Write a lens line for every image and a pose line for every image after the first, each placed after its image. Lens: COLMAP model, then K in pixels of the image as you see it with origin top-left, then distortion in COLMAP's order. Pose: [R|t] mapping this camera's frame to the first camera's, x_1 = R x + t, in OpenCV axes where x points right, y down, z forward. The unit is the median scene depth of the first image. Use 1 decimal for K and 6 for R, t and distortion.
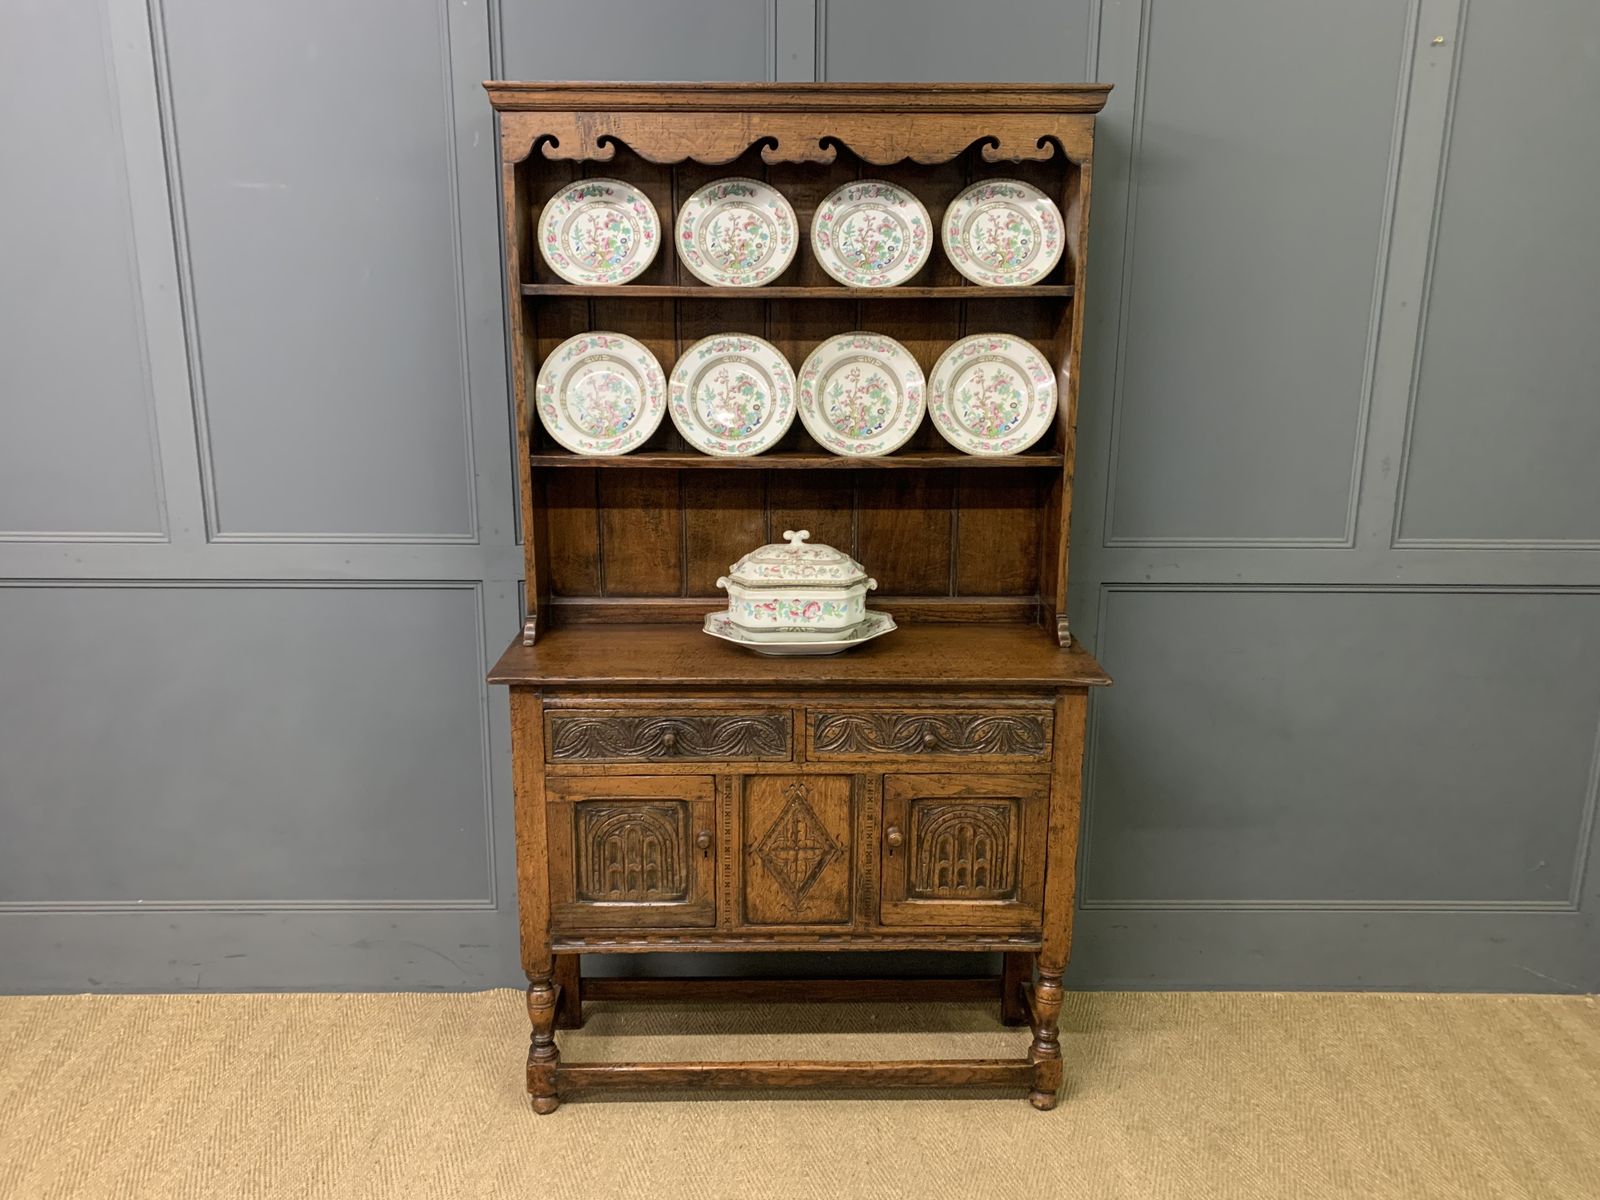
lens RADIAL K [[1209.4, 0, 785.3], [0, 1209.4, 589.4], [0, 0, 1]] dist [0.174117, -0.475656]
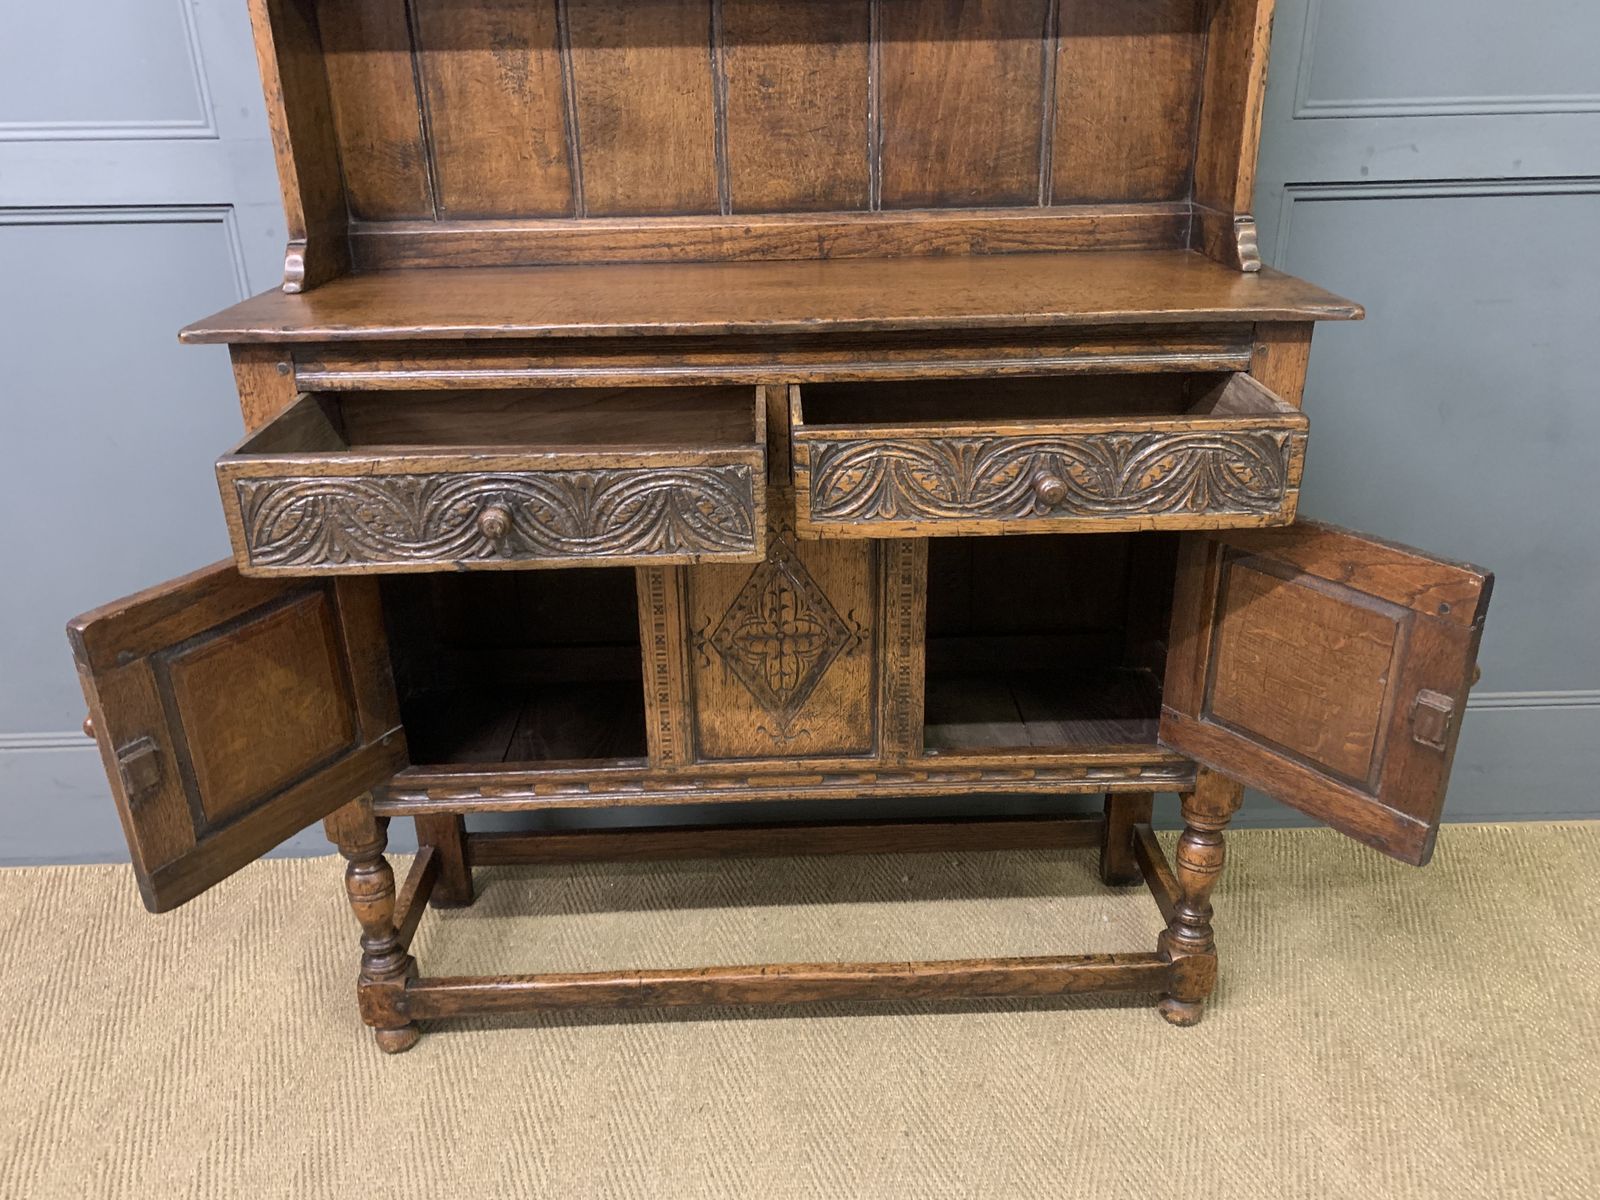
lens RADIAL K [[1233.7, 0, 799.3], [0, 1233.7, 585.1], [0, 0, 1]] dist [0.056988, -0.079758]
pose [[0.999684, -0.025135, -0.000944, 0.019480], [0.024943, 0.985811, 0.165998, 0.092633], [-0.003242, -0.165969, 0.986126, 0.428392]]
